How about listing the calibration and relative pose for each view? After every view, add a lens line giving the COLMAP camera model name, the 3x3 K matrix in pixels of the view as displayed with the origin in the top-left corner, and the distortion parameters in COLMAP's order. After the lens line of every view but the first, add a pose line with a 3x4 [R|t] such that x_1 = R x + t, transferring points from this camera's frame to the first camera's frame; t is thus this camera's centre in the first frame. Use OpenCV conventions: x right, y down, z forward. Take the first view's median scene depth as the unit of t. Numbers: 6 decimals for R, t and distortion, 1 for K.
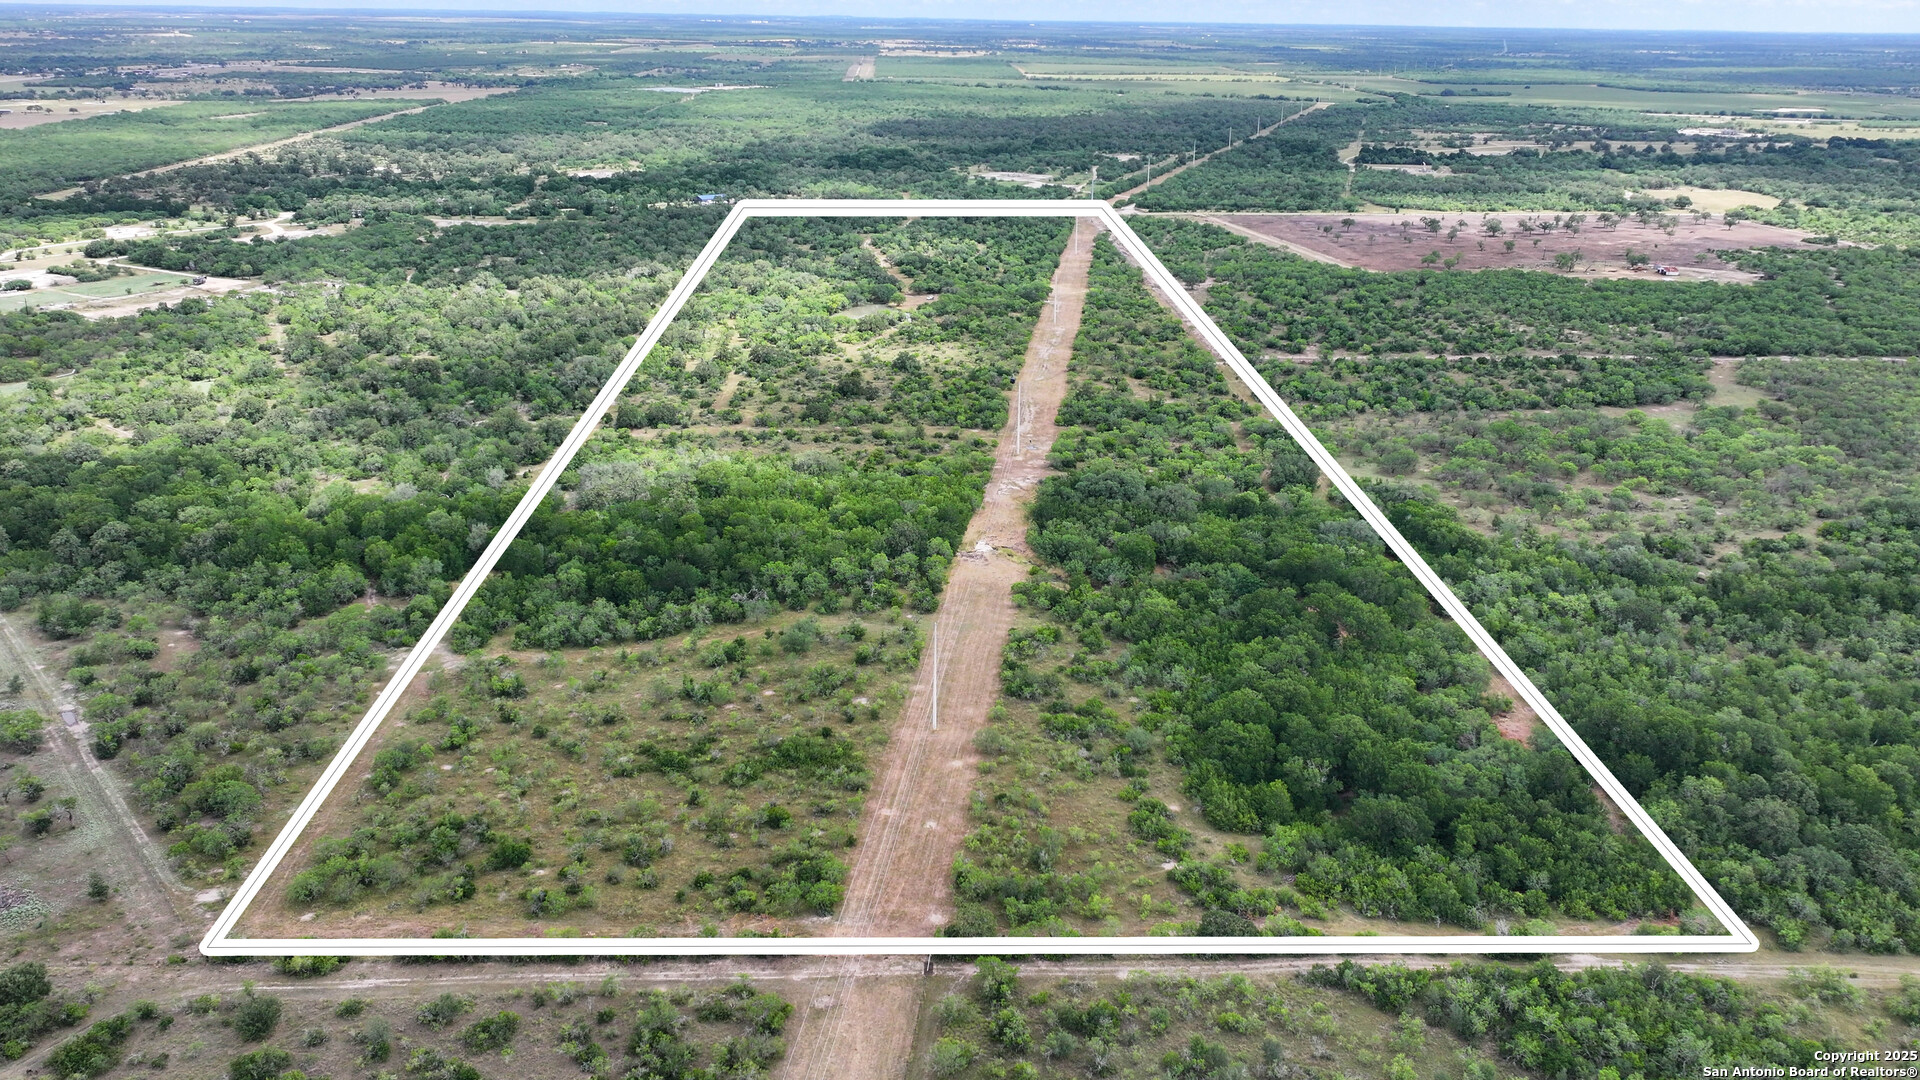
lens RADIAL K [[1362.6, 0, 957.5], [0, 1362.6, 546.8], [0, 0, 1]] dist [0.004808, -0.001640]
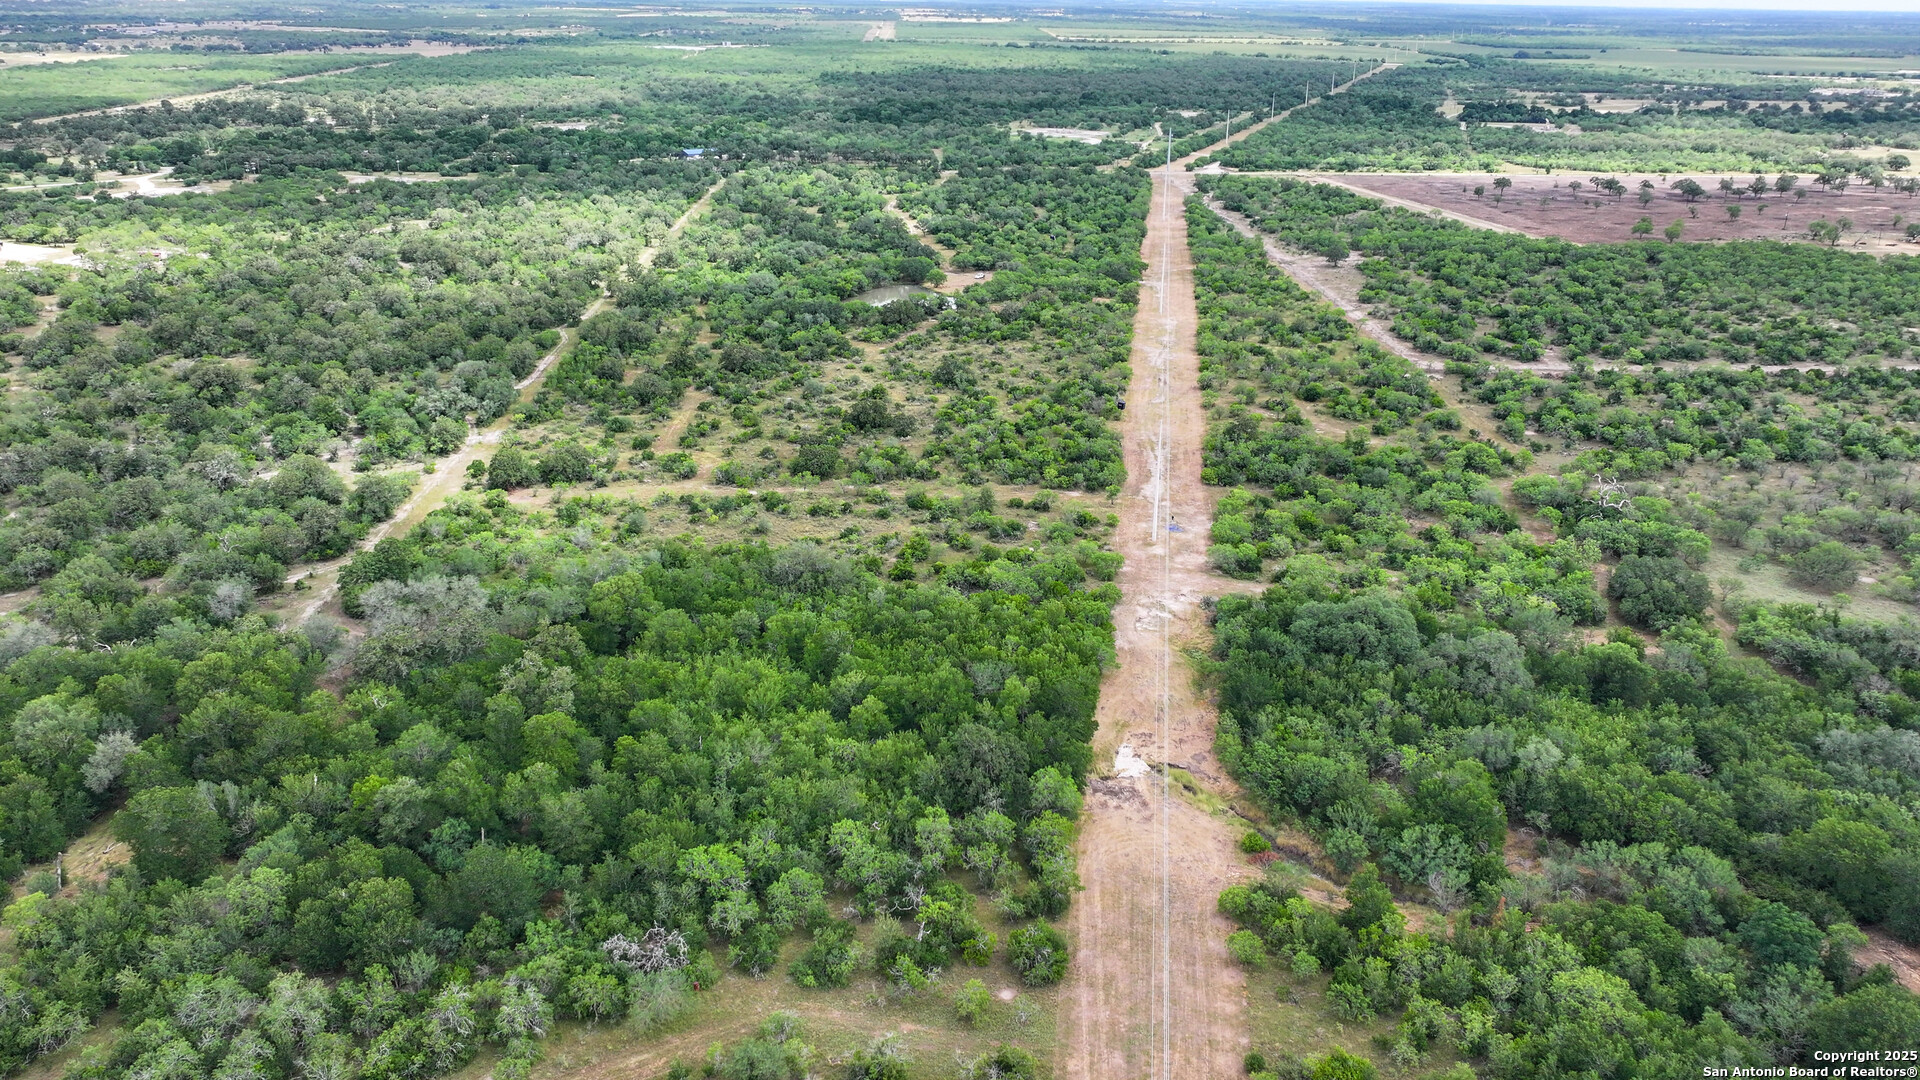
lens RADIAL K [[1362.6, 0, 962.3], [0, 1362.6, 532.3], [0, 0, 1]] dist [0.004808, -0.001640]
pose [[0.999950, 0.006277, -0.007799, -0.026067], [-0.006241, 0.999970, 0.004644, -0.056608], [0.007828, -0.004595, 0.999959, 0.311449]]
